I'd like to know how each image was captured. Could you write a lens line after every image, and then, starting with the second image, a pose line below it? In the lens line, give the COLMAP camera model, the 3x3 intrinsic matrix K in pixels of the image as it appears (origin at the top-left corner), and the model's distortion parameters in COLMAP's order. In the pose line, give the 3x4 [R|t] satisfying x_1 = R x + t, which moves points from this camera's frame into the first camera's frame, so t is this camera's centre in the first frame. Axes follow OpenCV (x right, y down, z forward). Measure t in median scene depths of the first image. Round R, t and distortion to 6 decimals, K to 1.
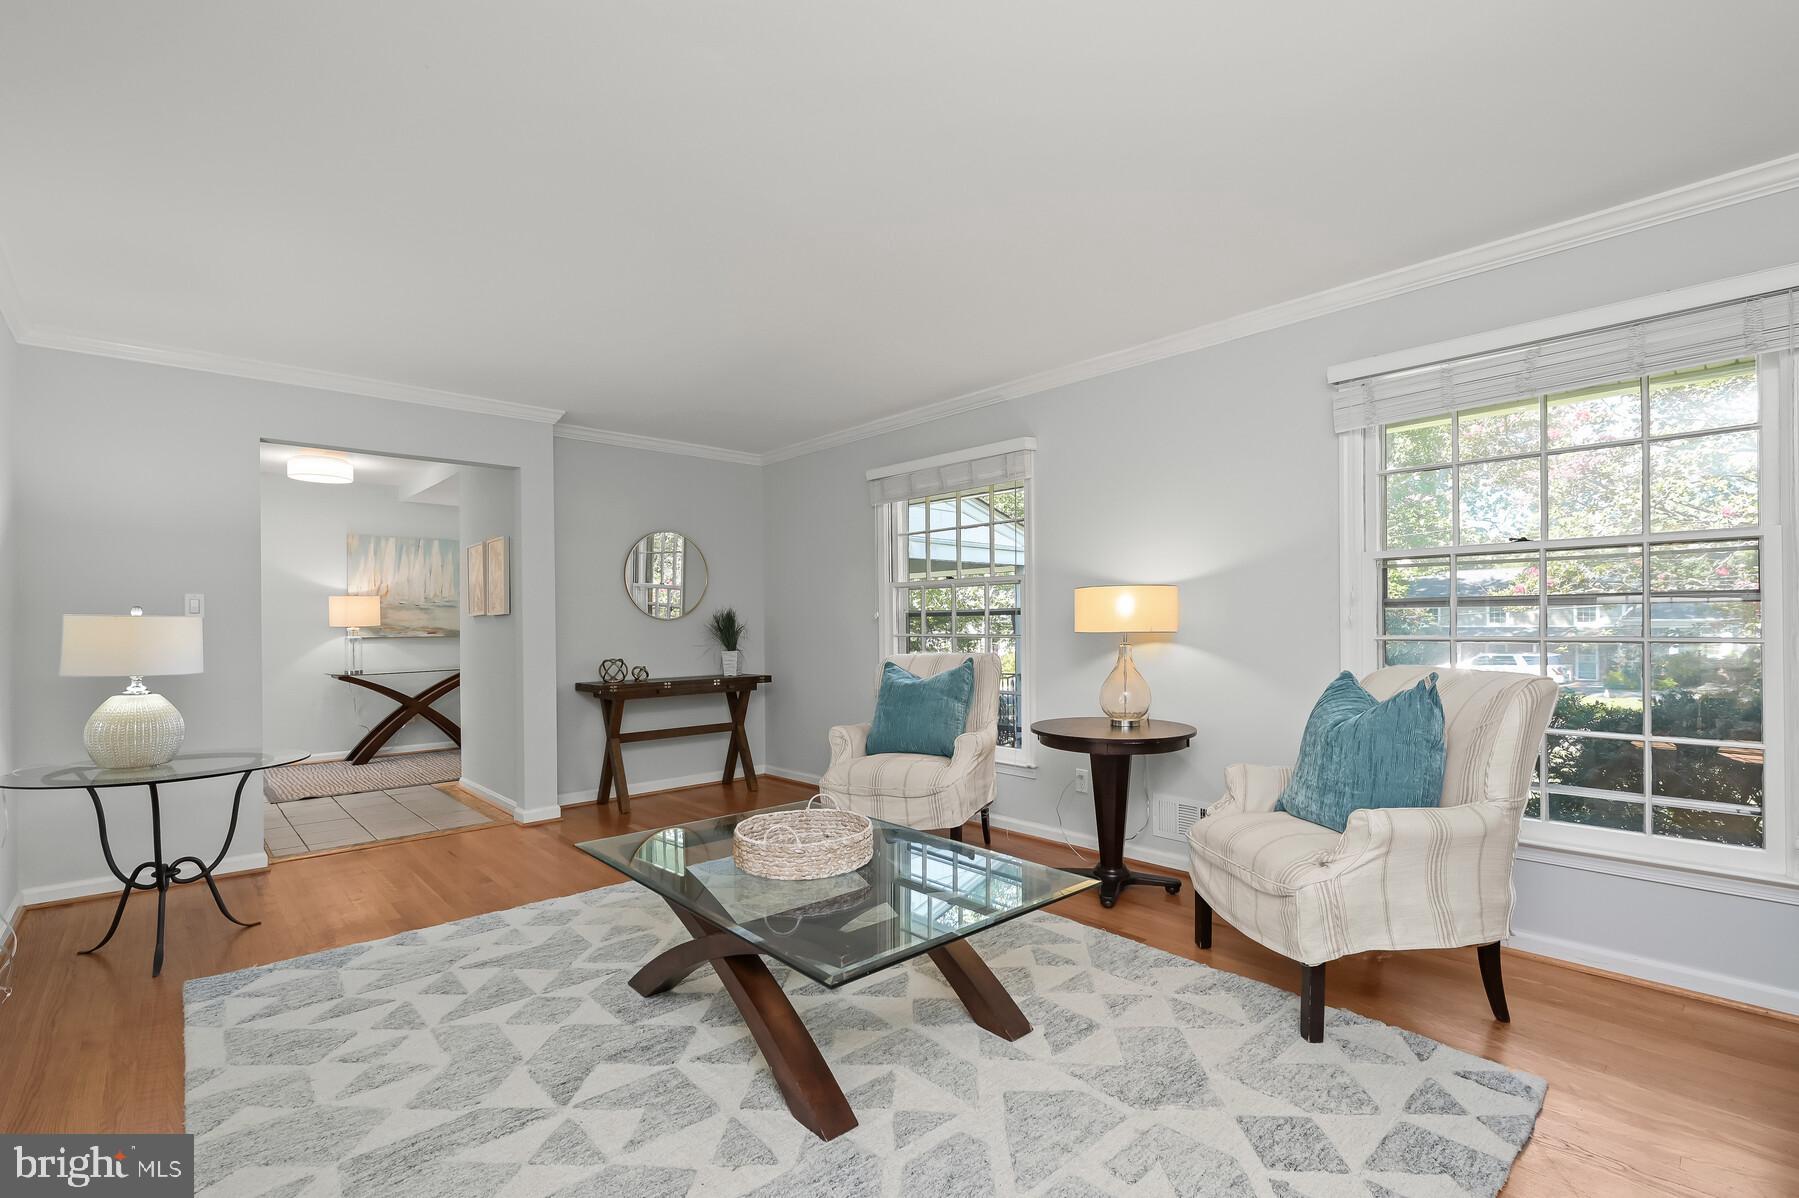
lens RADIAL K [[819.4, 0, 905.6], [0, 819.4, 609.2], [0, 0, 1]] dist [0.005926, -0.000400]
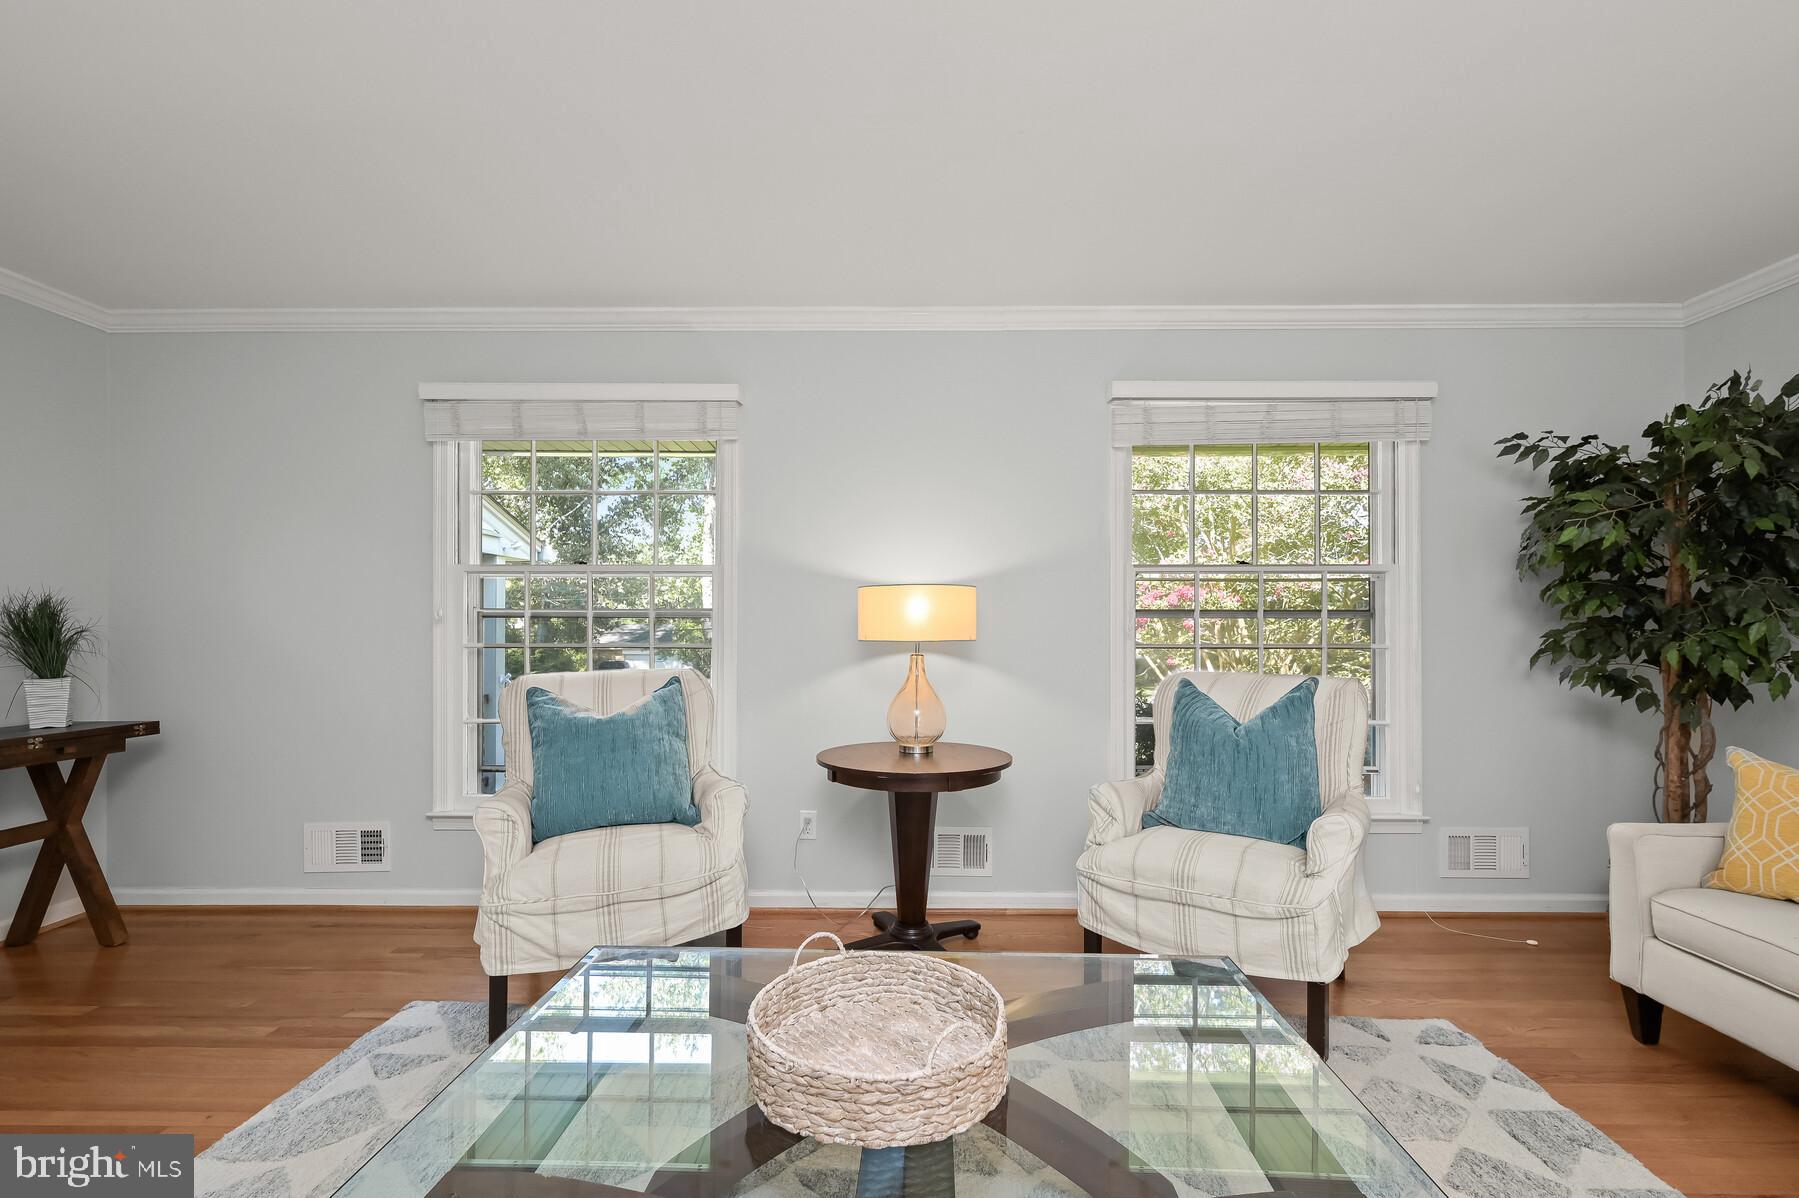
lens RADIAL K [[819.4, 0, 904.2], [0, 819.4, 609.5], [0, 0, 1]] dist [0.005926, -0.000400]
pose [[0.687345, 0.022889, 0.725970, -0.354546], [-0.019473, 0.999725, -0.013084, 0.007313], [-0.726070, -0.005144, 0.687602, 0.428974]]
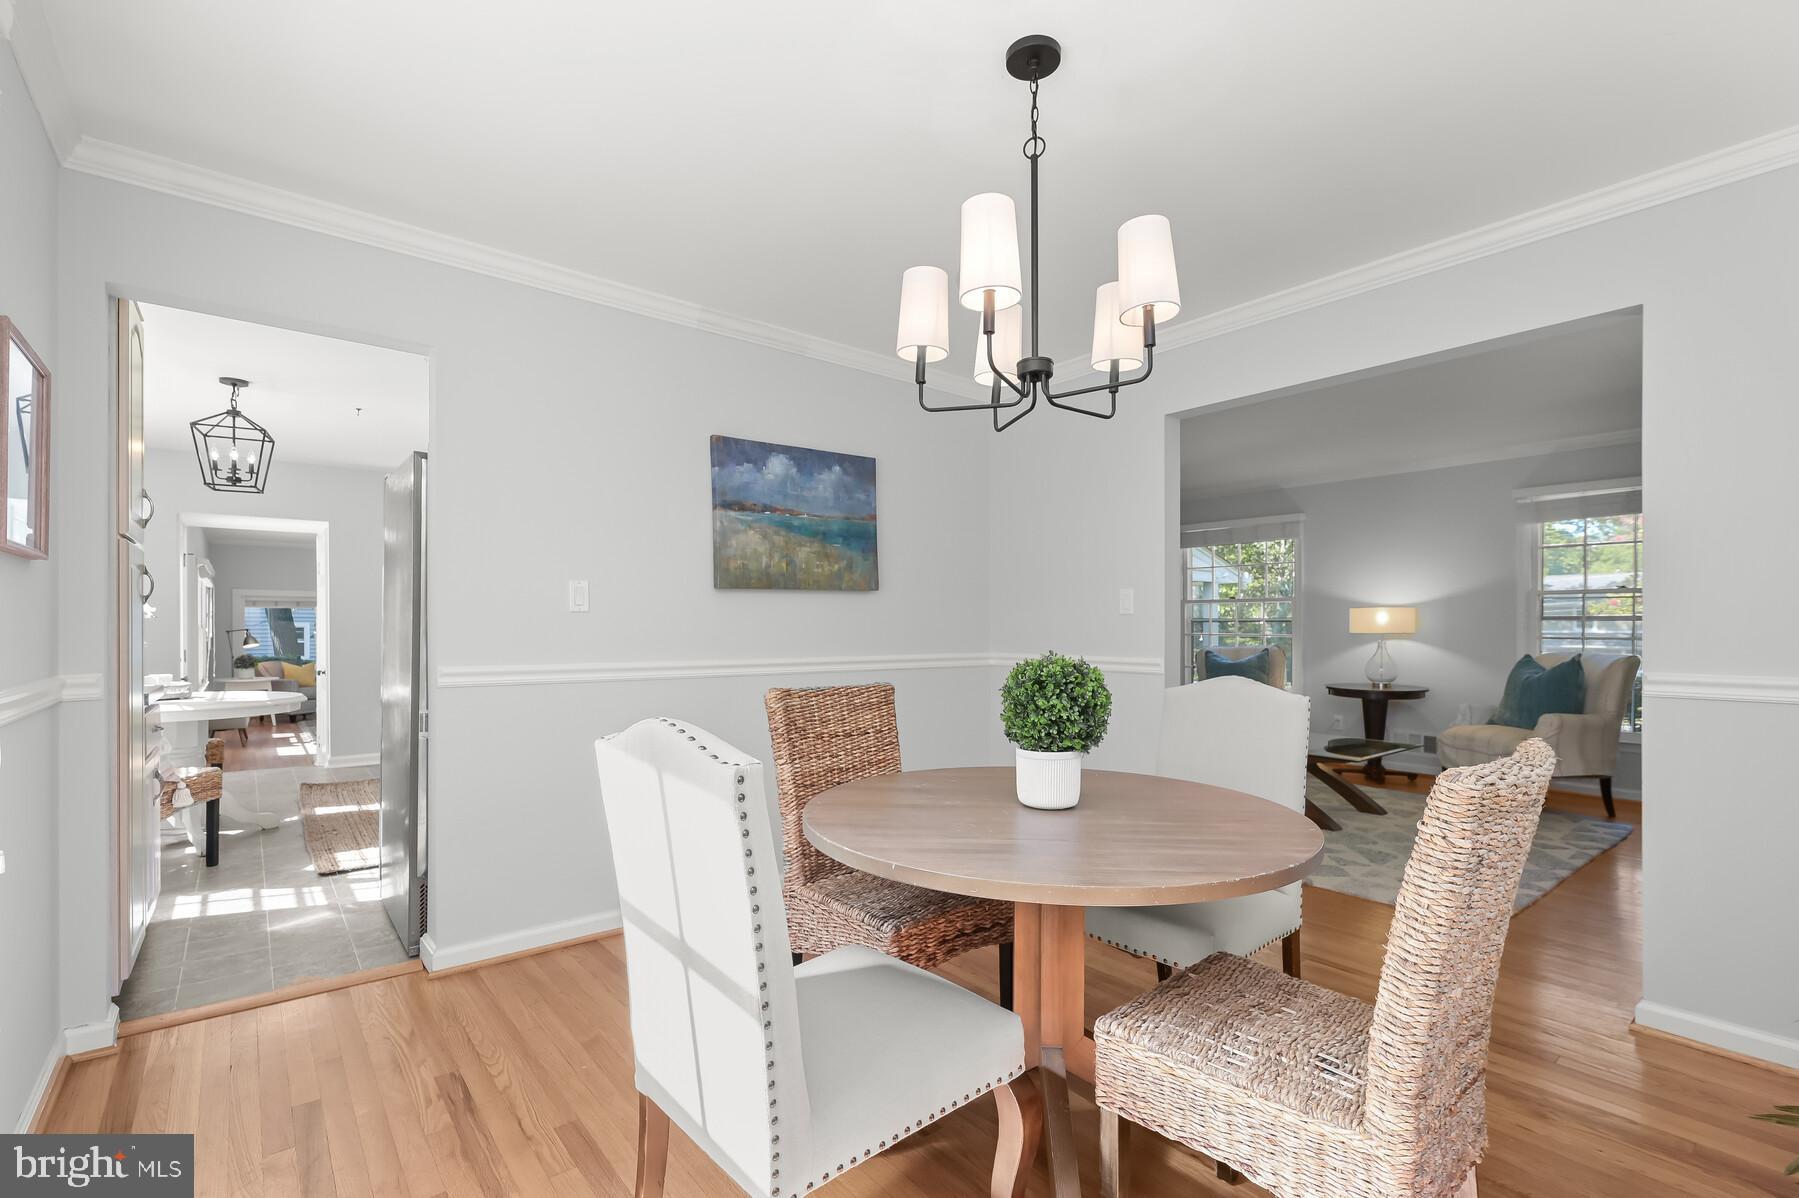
lens RADIAL K [[819.4, 0, 892.3], [0, 819.4, 609.1], [0, 0, 1]] dist [0.005926, -0.000400]
pose [[0.997286, 0.004699, -0.073475, -0.649050], [-0.004536, 0.999987, 0.002388, -0.022591], [0.073485, -0.002048, 0.997294, -0.834502]]
